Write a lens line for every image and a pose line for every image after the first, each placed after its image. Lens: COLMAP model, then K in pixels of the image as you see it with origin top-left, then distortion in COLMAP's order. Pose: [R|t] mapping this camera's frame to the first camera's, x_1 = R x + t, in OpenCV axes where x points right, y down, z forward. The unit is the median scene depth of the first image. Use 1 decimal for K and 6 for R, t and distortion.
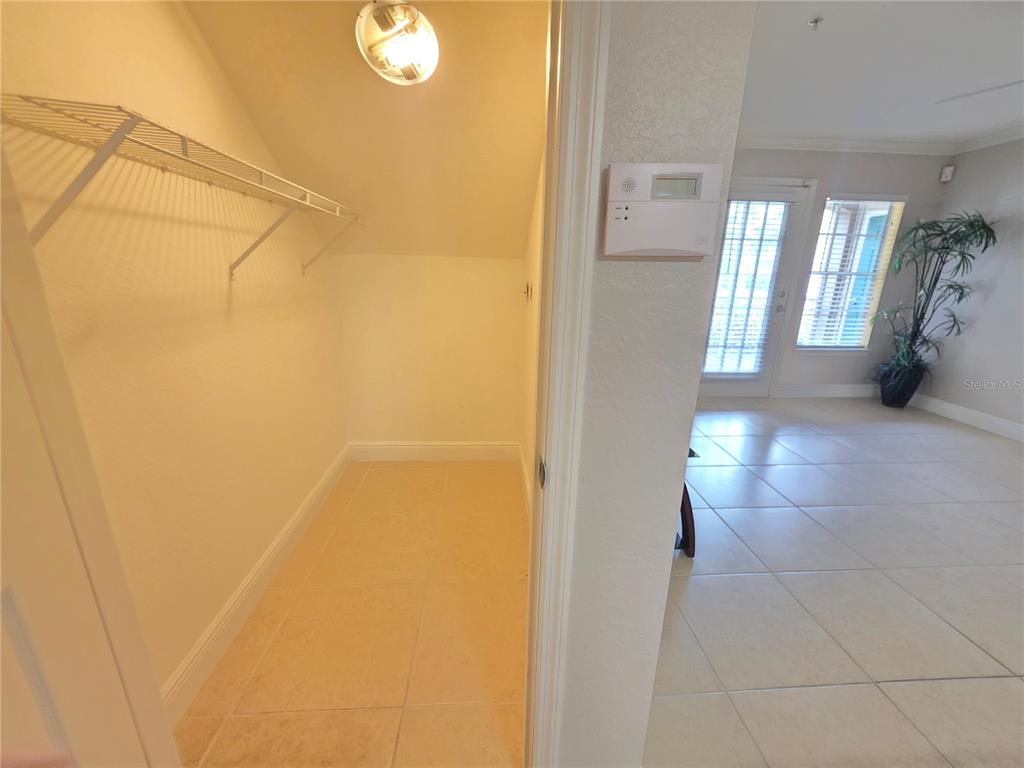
lens RADIAL K [[413.1, 0, 510.9], [0, 413.1, 385.0], [0, 0, 1]] dist [-0.003514, -0.000774]
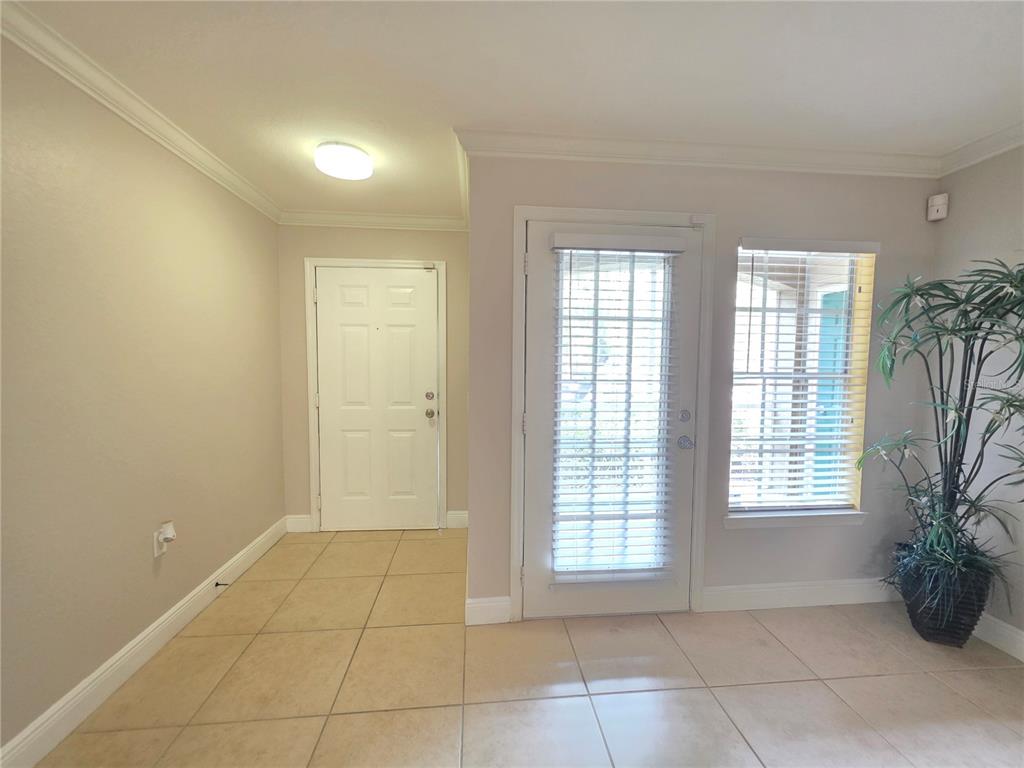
lens RADIAL K [[412.7, 0, 513.2], [0, 412.7, 384.8], [0, 0, 1]] dist [-0.000970, 0.000324]
pose [[0.999276, -0.010530, 0.036565, 0.431911], [0.018480, 0.974310, -0.224452, -0.148941], [-0.033262, 0.224965, 0.973799, 0.497433]]
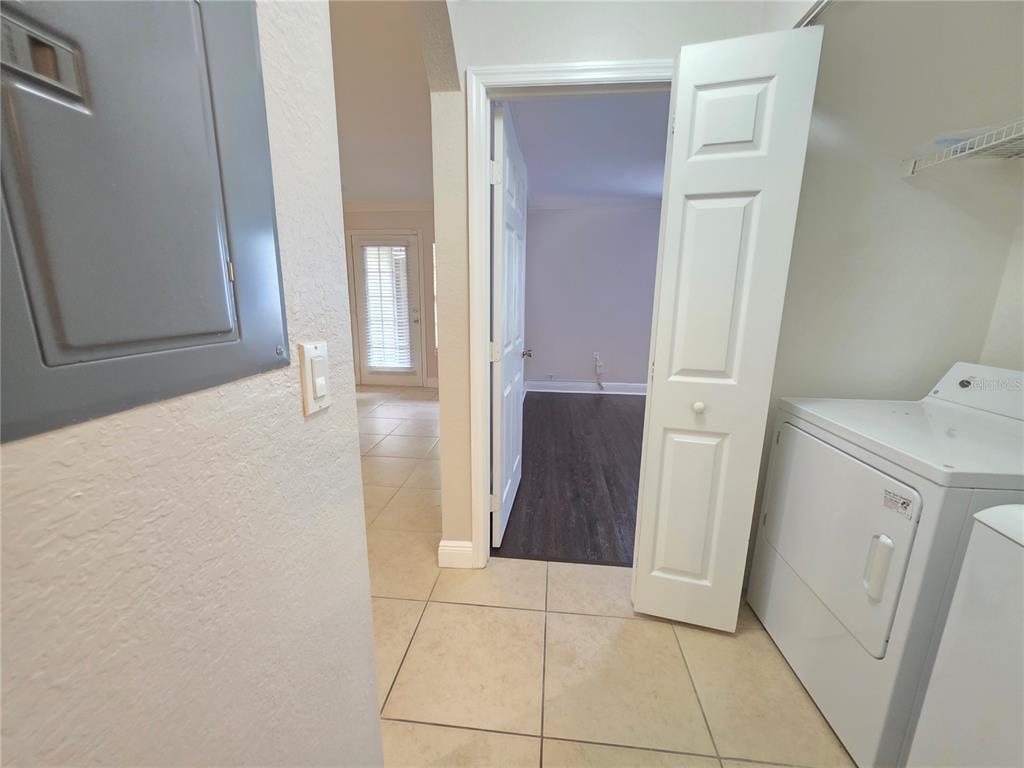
lens RADIAL K [[412.7, 0, 513.2], [0, 412.7, 384.8], [0, 0, 1]] dist [-0.000970, 0.000324]
pose [[0.987753, 0.028749, -0.153356, 1.259720], [-0.038376, 0.997449, -0.060183, 0.106950], [0.151235, 0.065331, 0.986337, -0.325646]]
